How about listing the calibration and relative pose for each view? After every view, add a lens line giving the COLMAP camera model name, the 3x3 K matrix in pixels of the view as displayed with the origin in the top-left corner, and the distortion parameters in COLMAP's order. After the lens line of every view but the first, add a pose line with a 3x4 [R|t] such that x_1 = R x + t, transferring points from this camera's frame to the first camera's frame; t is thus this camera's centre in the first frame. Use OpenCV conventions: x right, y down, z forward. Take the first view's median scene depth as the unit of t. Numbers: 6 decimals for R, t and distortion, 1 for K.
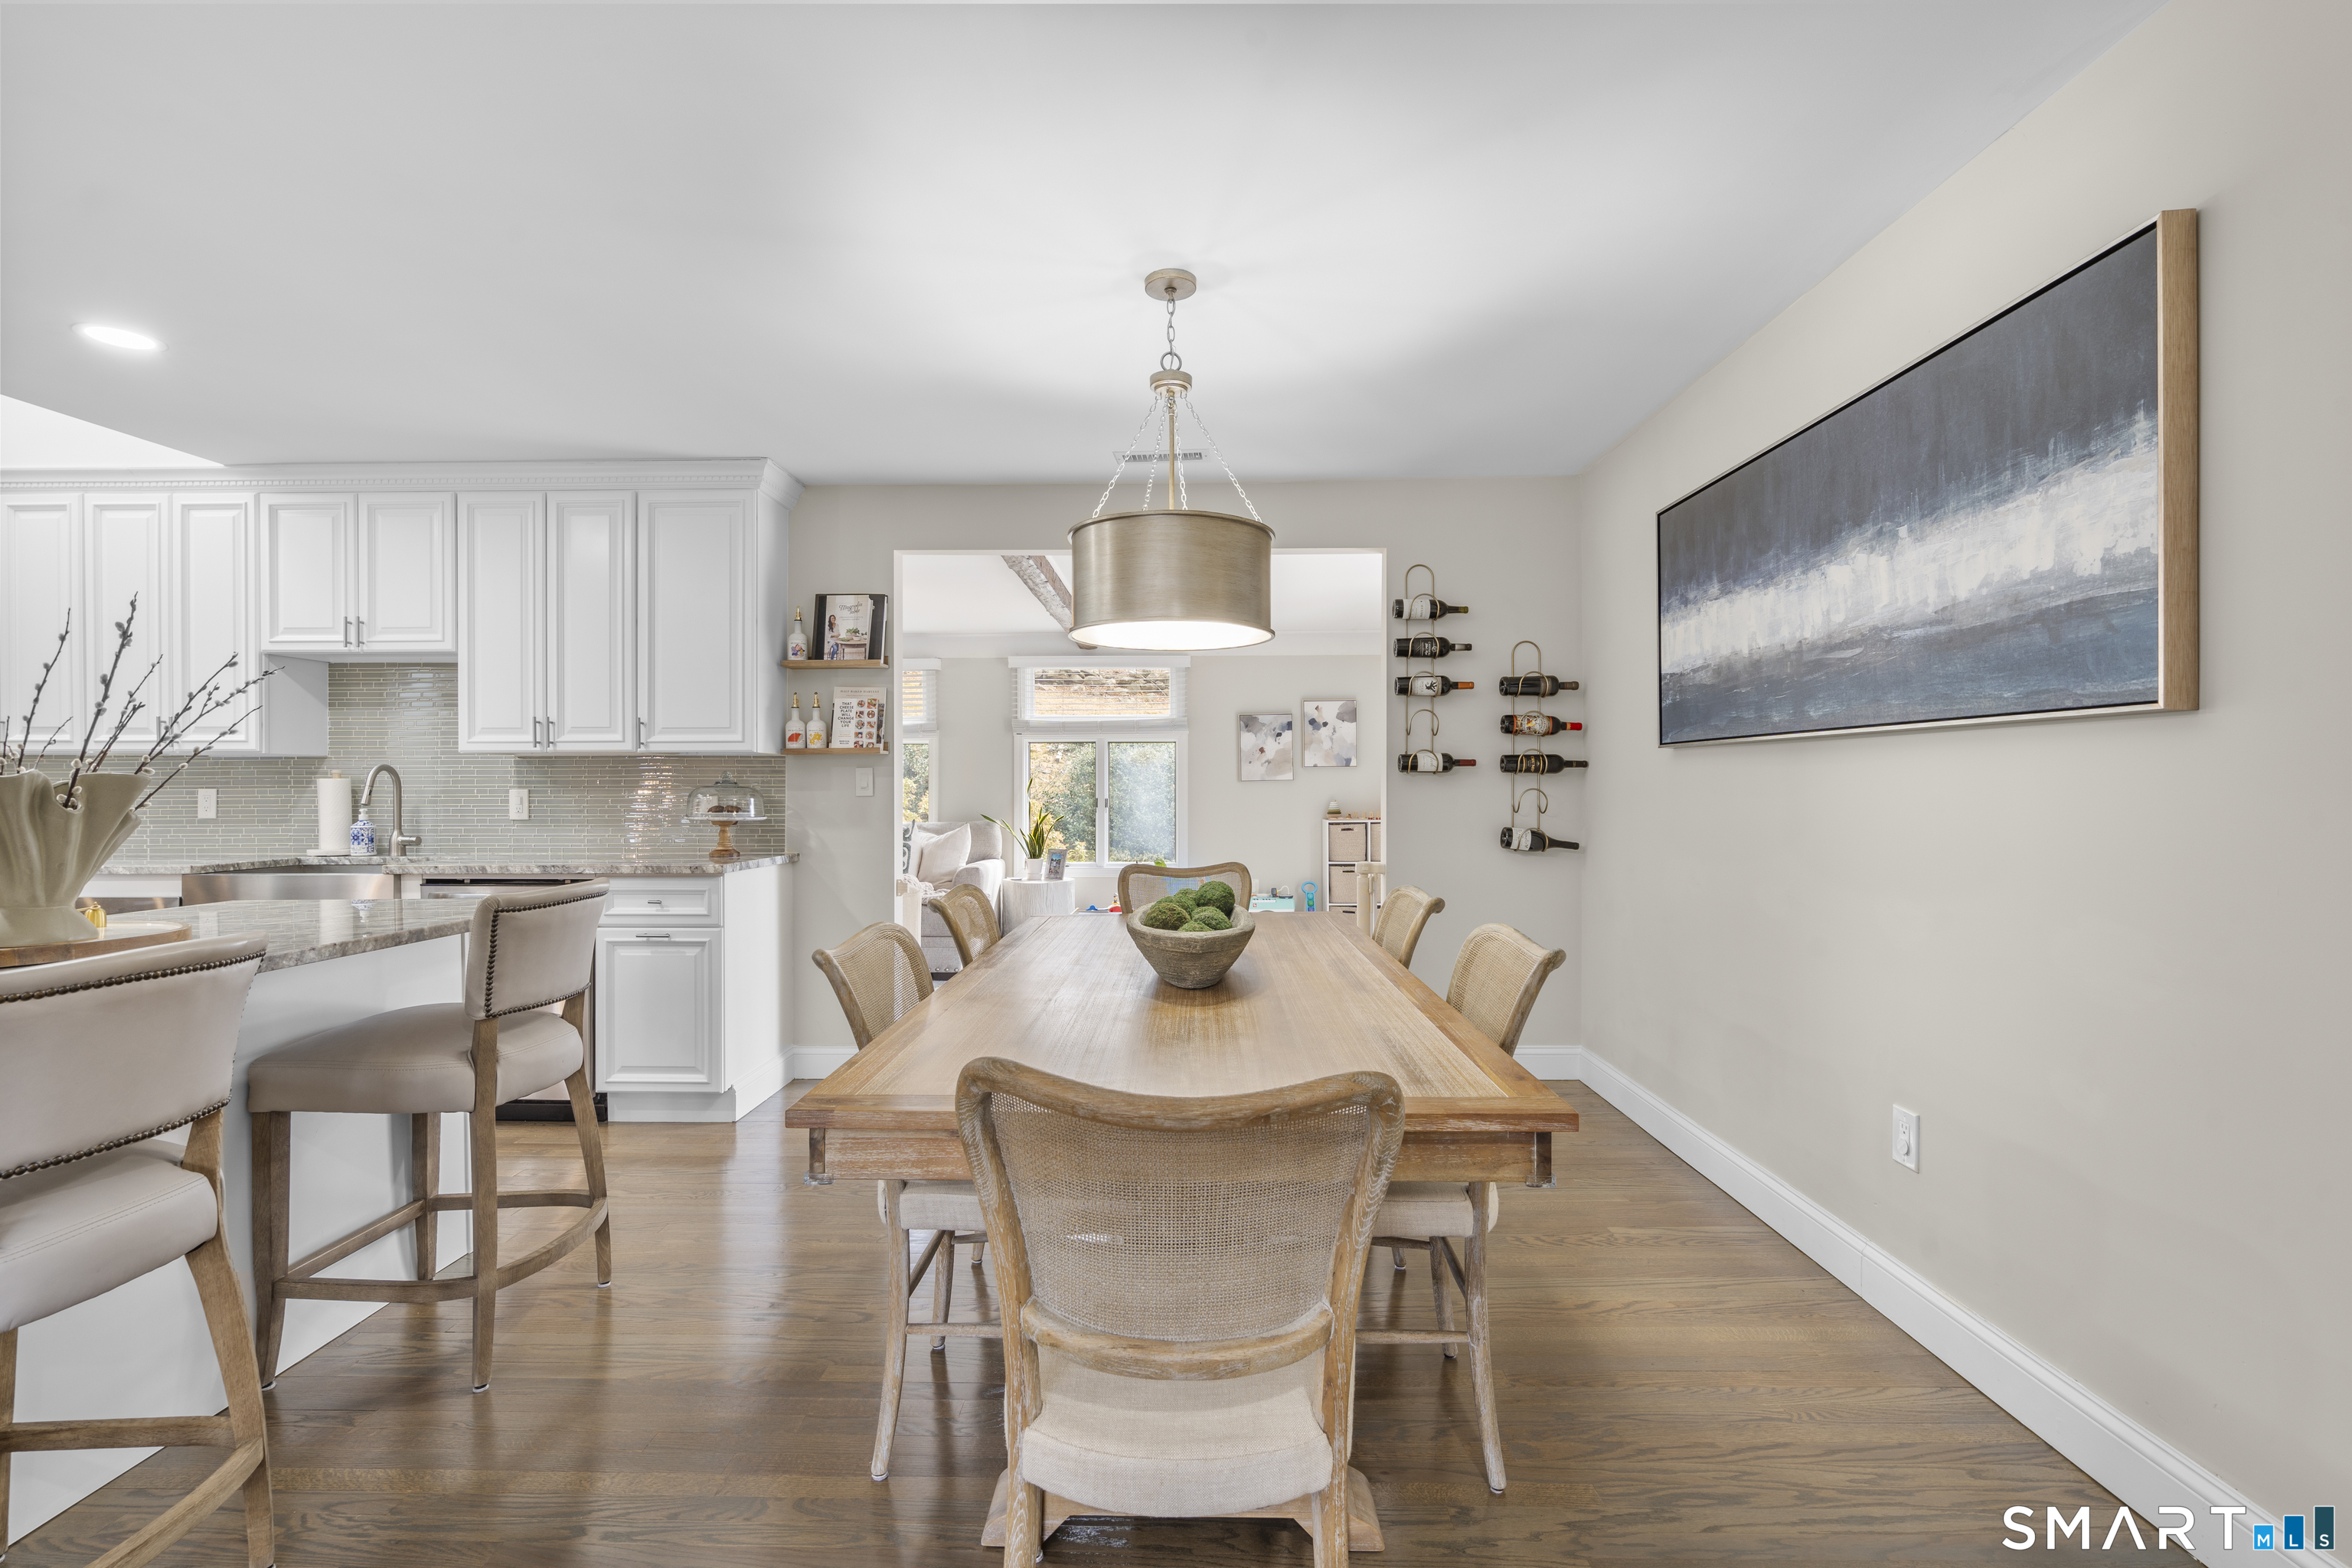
lens RADIAL K [[1070.8, 0, 1181.3], [0, 1070.8, 783.8], [0, 0, 1]] dist [0.001717, 0.001385]
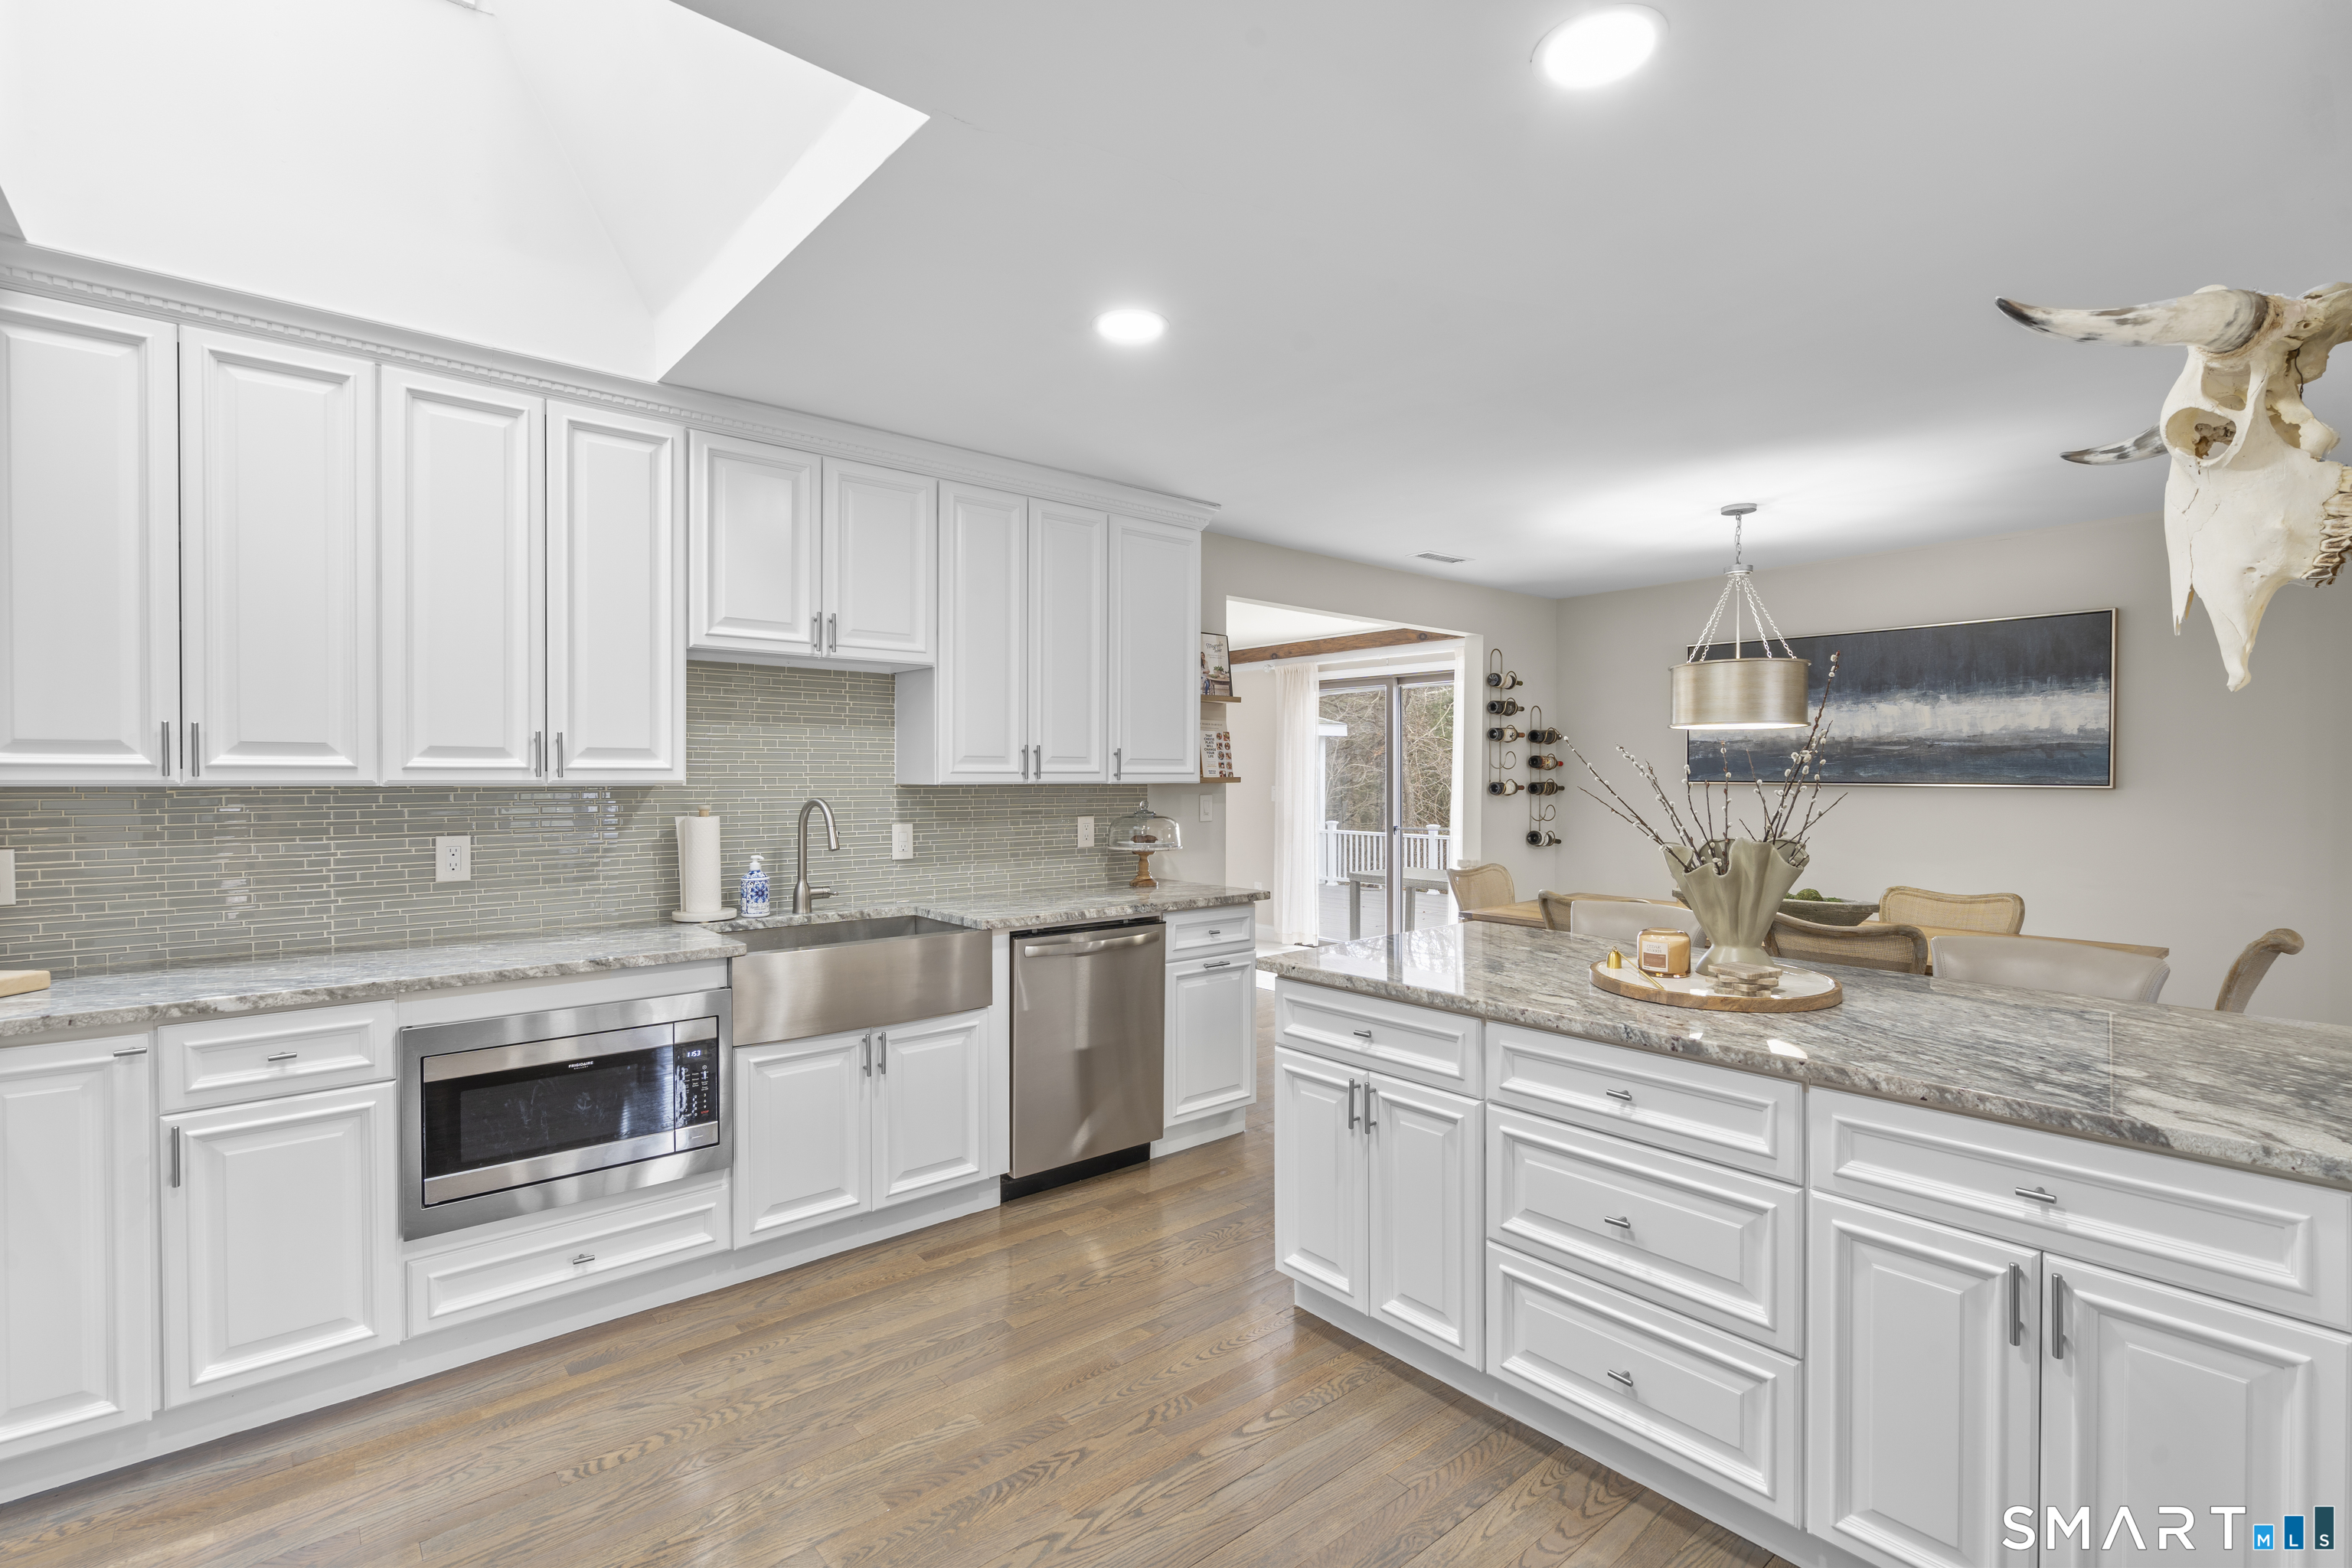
lens RADIAL K [[1070.8, 0, 1181.3], [0, 1070.8, 783.8], [0, 0, 1]] dist [0.001717, 0.001385]
pose [[0.737947, -0.003247, 0.674851, -1.209889], [-0.005580, 0.999925, 0.010913, -0.043706], [-0.674835, -0.011819, 0.737874, 0.260019]]
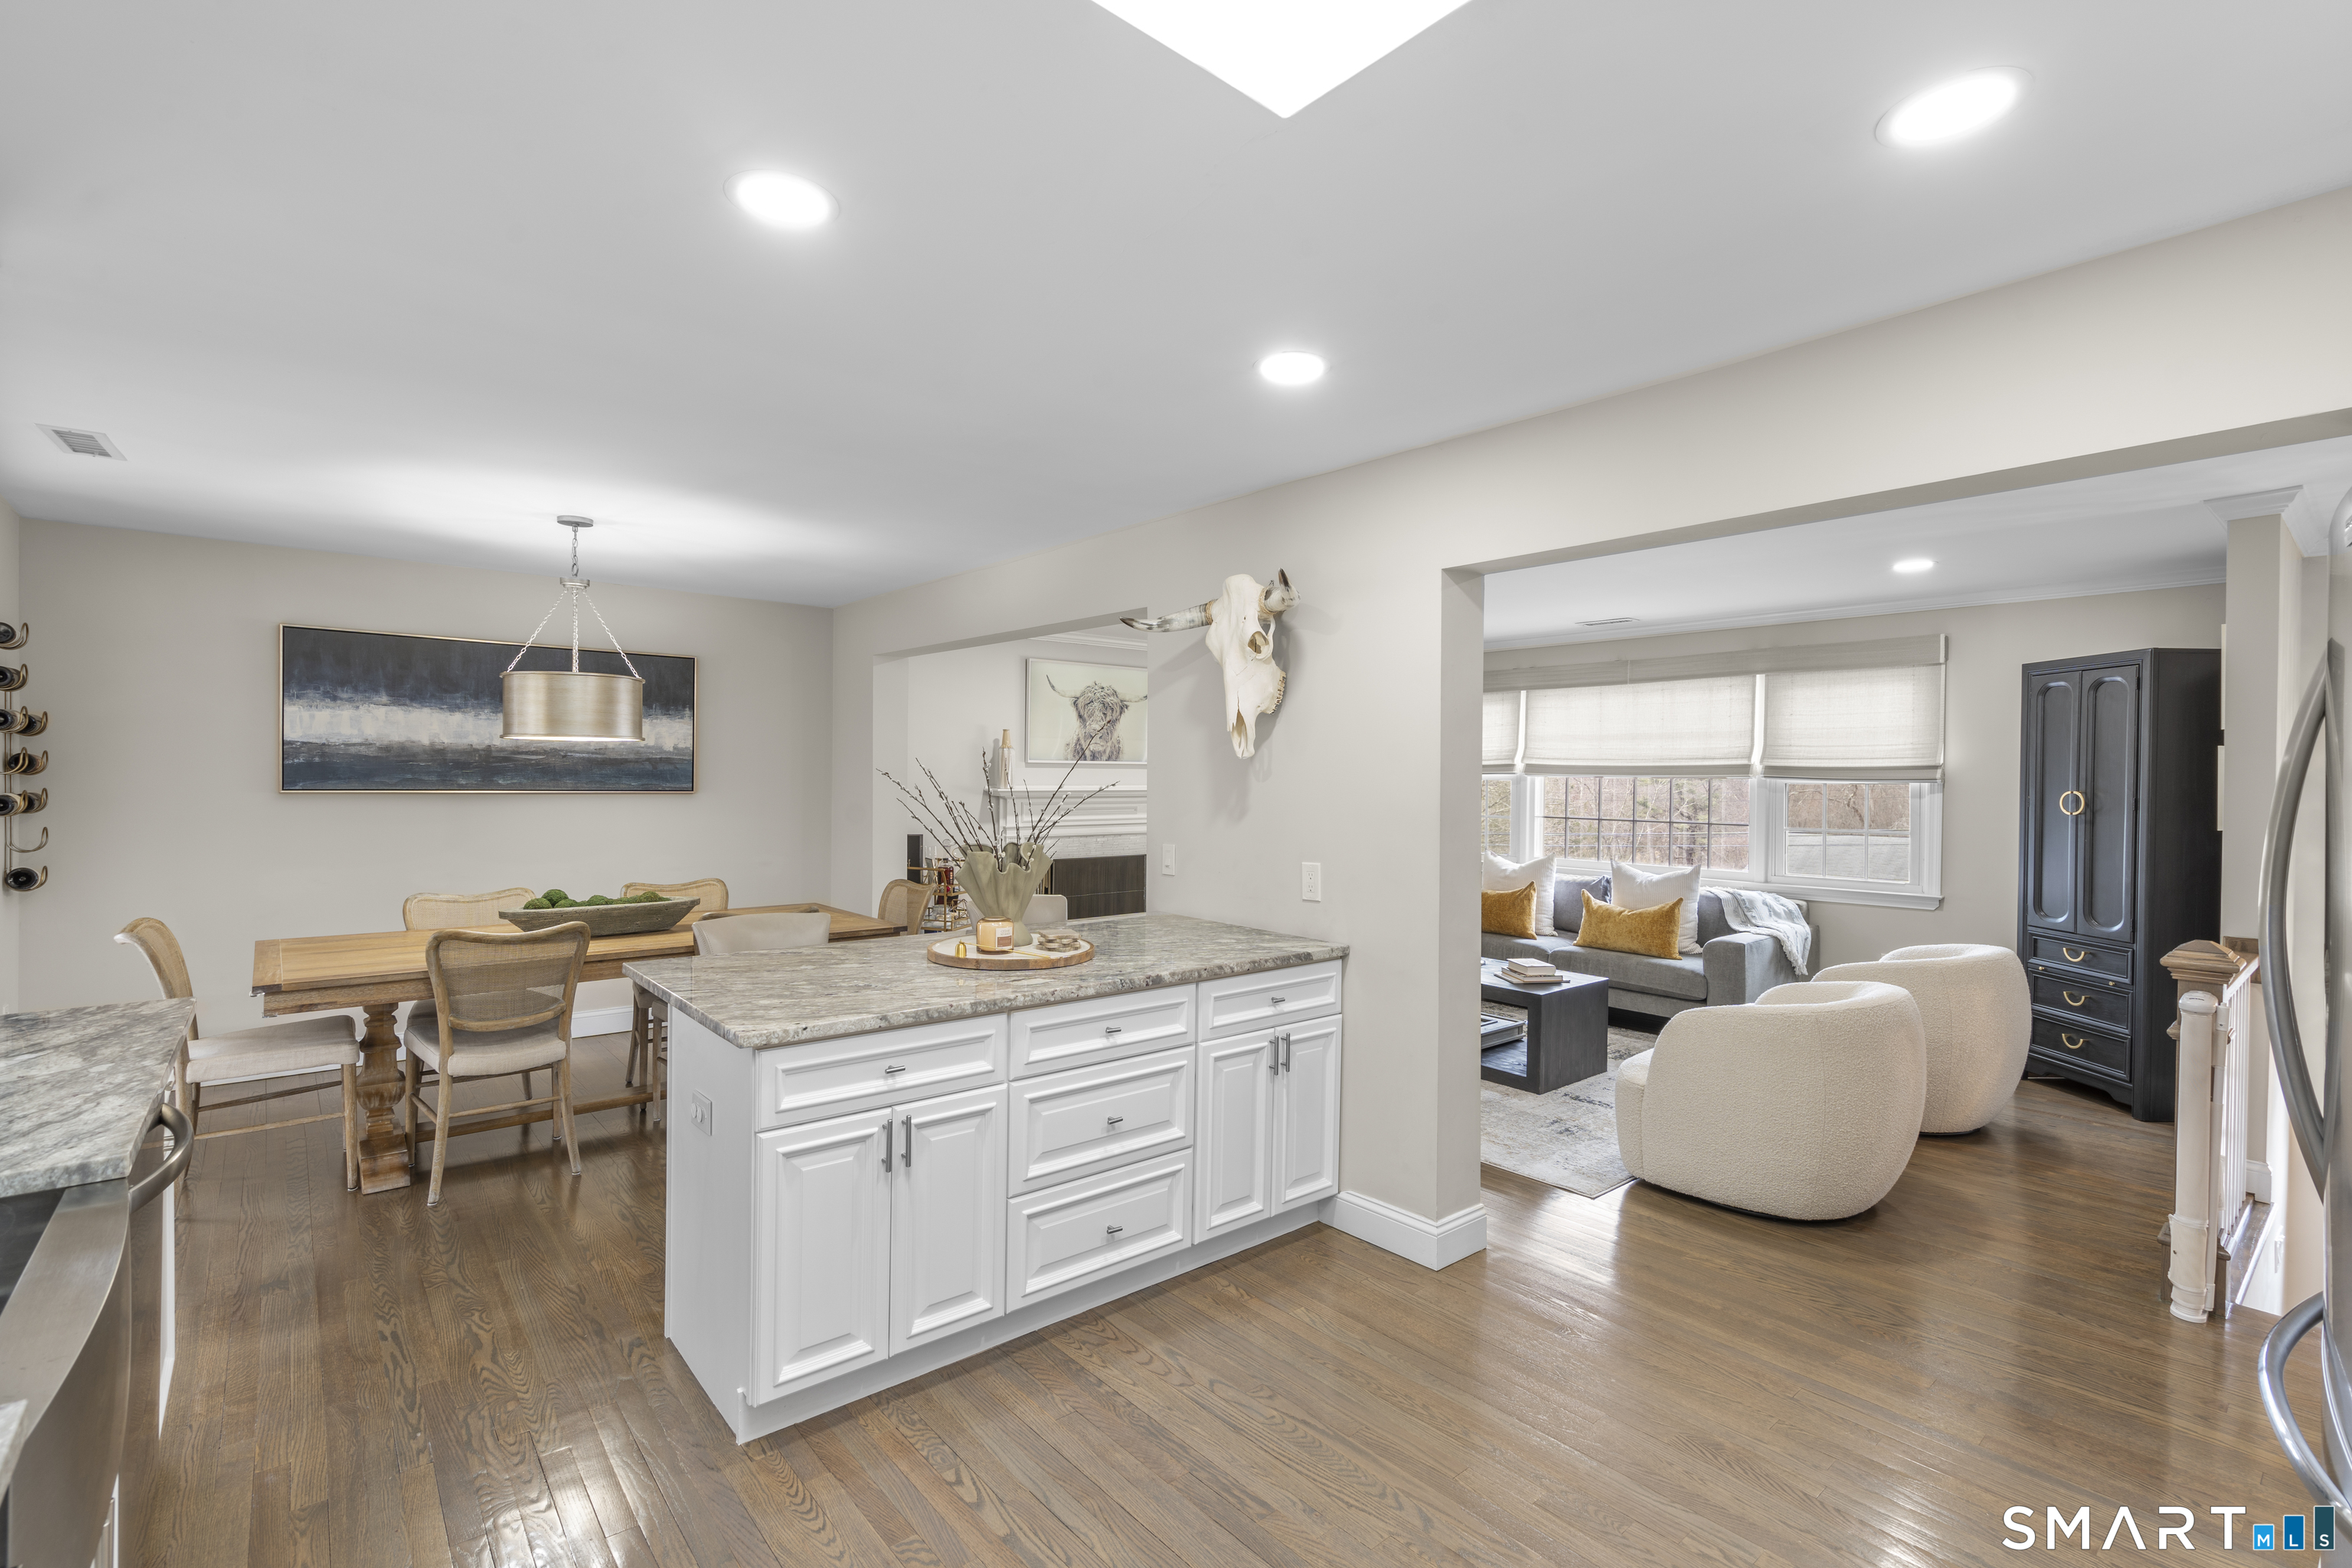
lens RADIAL K [[1052.4, 0, 1176.0], [0, 1052.4, 784.0], [0, 0, 1]] dist [-0.001352, -0.000889]
pose [[-0.669819, -0.010455, 0.742451, -1.262452], [-0.012809, 0.999915, 0.002524, -0.058371], [-0.742414, -0.007819, -0.669896, 0.974260]]
